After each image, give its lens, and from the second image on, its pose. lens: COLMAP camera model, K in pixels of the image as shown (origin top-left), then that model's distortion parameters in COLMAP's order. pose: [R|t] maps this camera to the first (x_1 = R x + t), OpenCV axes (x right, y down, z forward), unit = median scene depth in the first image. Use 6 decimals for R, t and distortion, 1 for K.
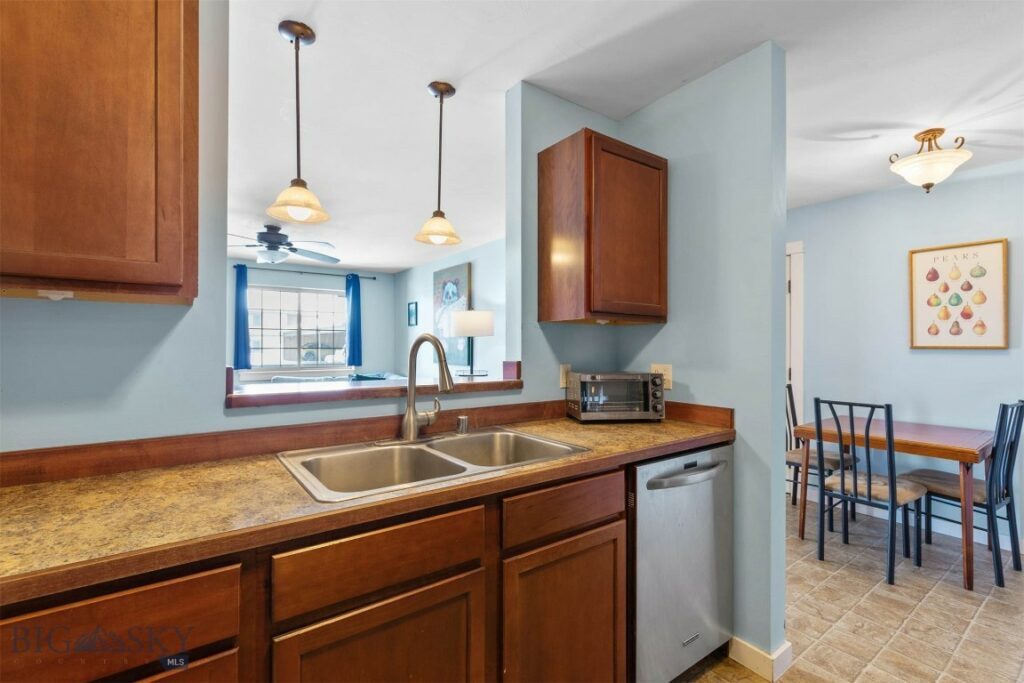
lens RADIAL K [[461.3, 0, 513.8], [0, 461.3, 344.1], [0, 0, 1]] dist [0.005627, 0.000203]
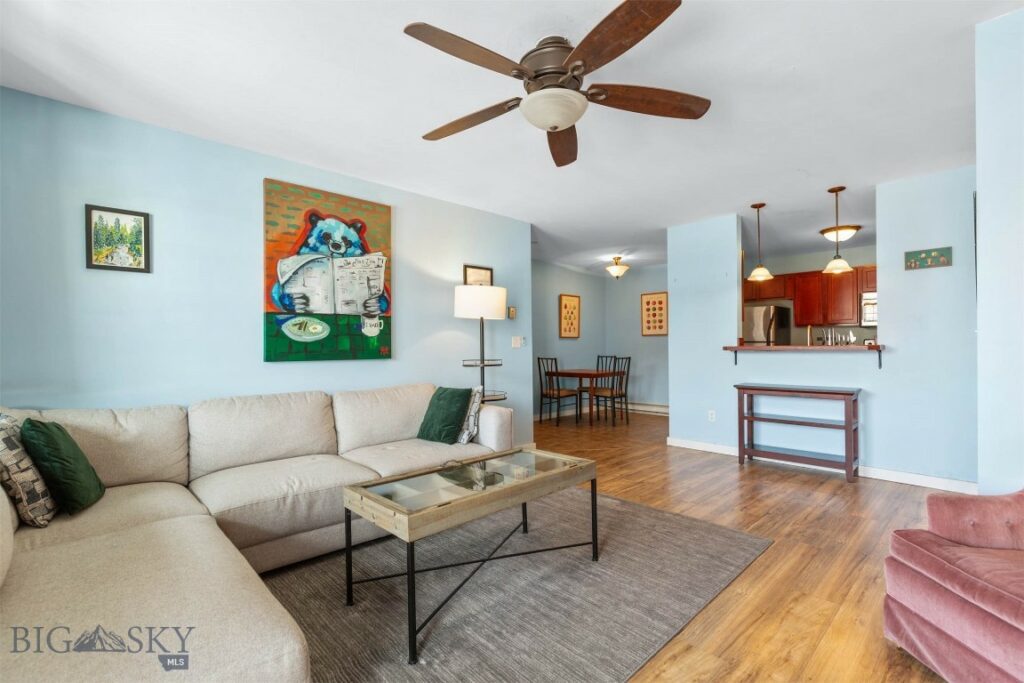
lens RADIAL K [[461.3, 0, 515.5], [0, 461.3, 344.5], [0, 0, 1]] dist [0.005627, 0.000203]
pose [[-0.137930, 0.002022, 0.990440, -1.398124], [0.004121, 0.999990, -0.001467, 0.047734], [-0.990433, 0.003879, -0.137937, 1.607040]]
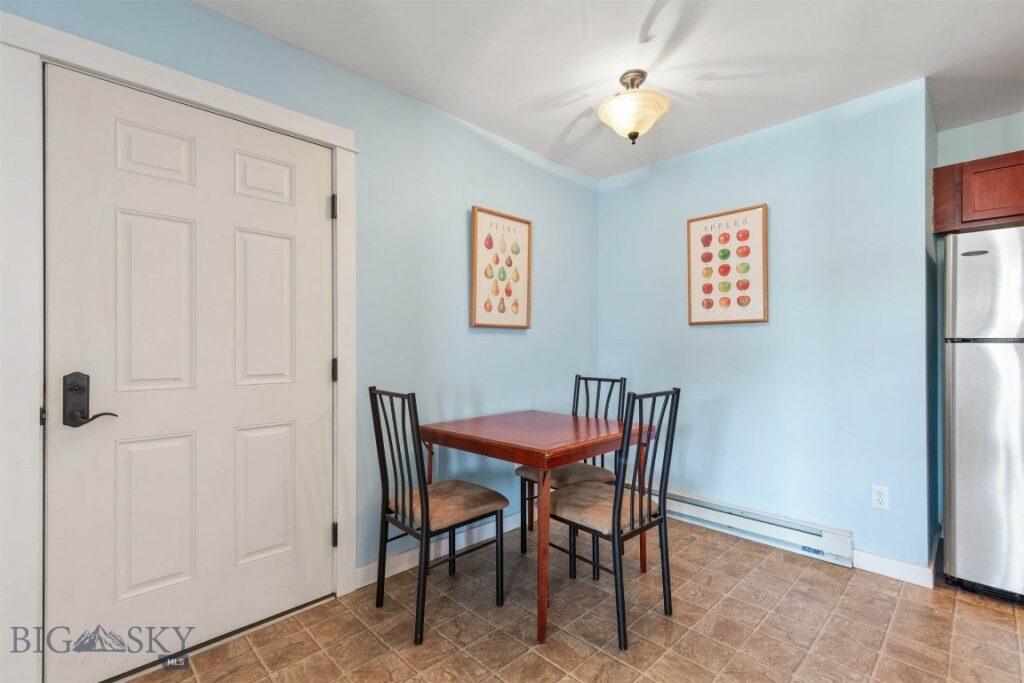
lens RADIAL K [[461.3, 0, 509.0], [0, 461.3, 343.8], [0, 0, 1]] dist [0.005627, 0.000203]
pose [[-0.136205, 0.007803, 0.990650, 0.048726], [-0.000912, 0.999968, -0.008002, 0.048527], [-0.990680, -0.001993, -0.136193, 1.103099]]
